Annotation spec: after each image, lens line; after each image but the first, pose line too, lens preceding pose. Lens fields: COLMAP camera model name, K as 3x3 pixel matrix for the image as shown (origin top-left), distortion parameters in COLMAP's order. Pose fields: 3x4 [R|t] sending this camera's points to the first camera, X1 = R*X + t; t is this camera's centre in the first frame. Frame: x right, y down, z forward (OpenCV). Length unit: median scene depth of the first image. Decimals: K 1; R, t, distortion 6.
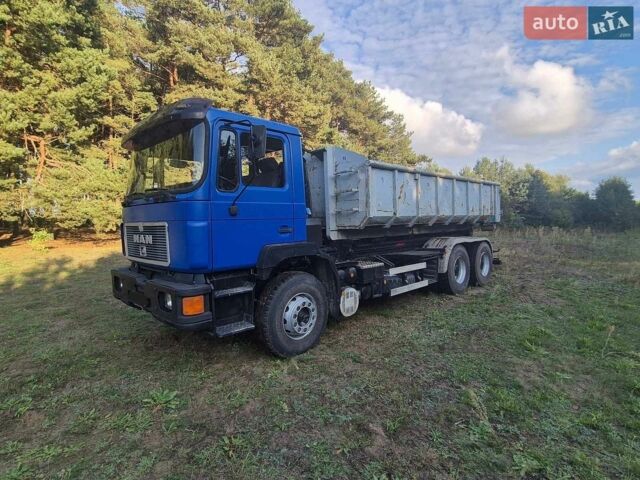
lens RADIAL K [[352.8, 0, 314.5], [0, 352.8, 235.0], [0, 0, 1]] dist [0.004513, 0.002637]
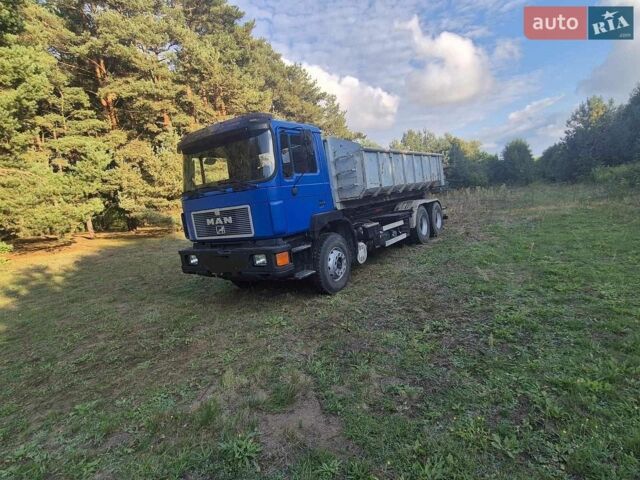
lens RADIAL K [[352.8, 0, 314.5], [0, 352.8, 235.0], [0, 0, 1]] dist [0.004513, 0.002637]
pose [[0.977643, -0.123077, 0.170487, -0.090740], [0.114315, 0.991611, 0.060329, 0.005910], [-0.176482, -0.039491, 0.983511, -0.090377]]
